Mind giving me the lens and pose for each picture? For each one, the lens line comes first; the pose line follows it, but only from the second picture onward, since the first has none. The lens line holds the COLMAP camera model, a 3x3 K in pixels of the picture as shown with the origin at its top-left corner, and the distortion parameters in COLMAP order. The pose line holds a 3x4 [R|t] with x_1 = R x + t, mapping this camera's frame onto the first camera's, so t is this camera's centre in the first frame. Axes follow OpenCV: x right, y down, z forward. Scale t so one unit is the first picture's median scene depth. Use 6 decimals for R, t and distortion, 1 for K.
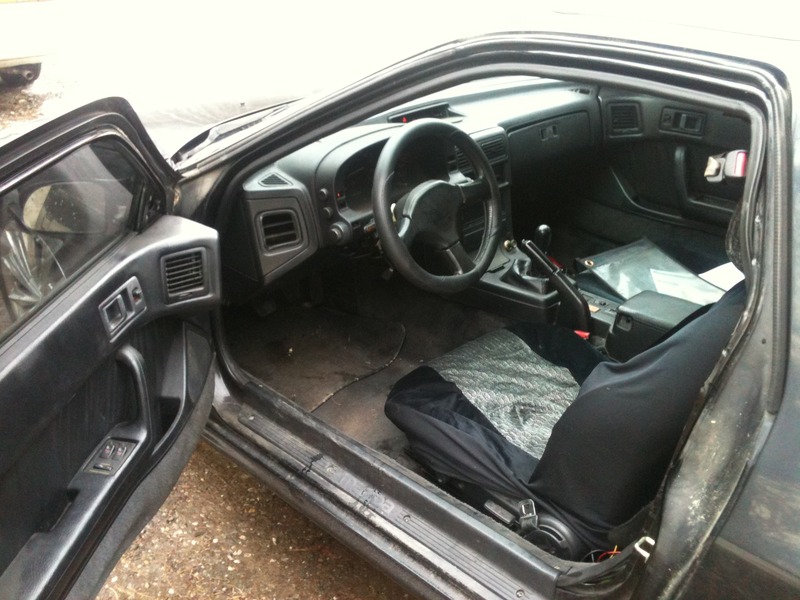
lens RADIAL K [[889.2, 0, 376.1], [0, 889.2, 298.8], [0, 0, 1]] dist [0.164326, -0.461867]
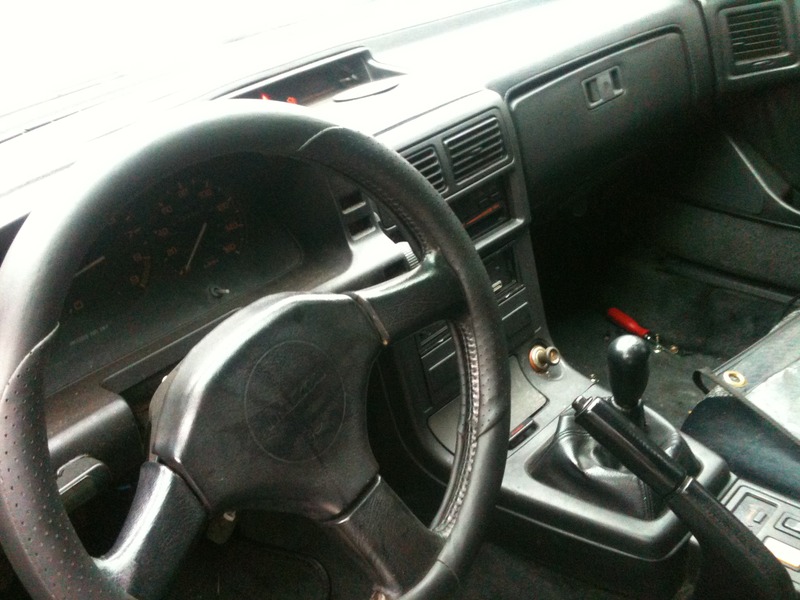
lens RADIAL K [[889.2, 0, 376.1], [0, 889.2, 298.8], [0, 0, 1]] dist [0.164326, -0.461867]
pose [[0.992378, -0.112244, -0.050857, 0.096432], [0.114166, 0.992787, 0.036614, -0.116090], [0.046381, -0.042141, 0.998035, 0.575318]]
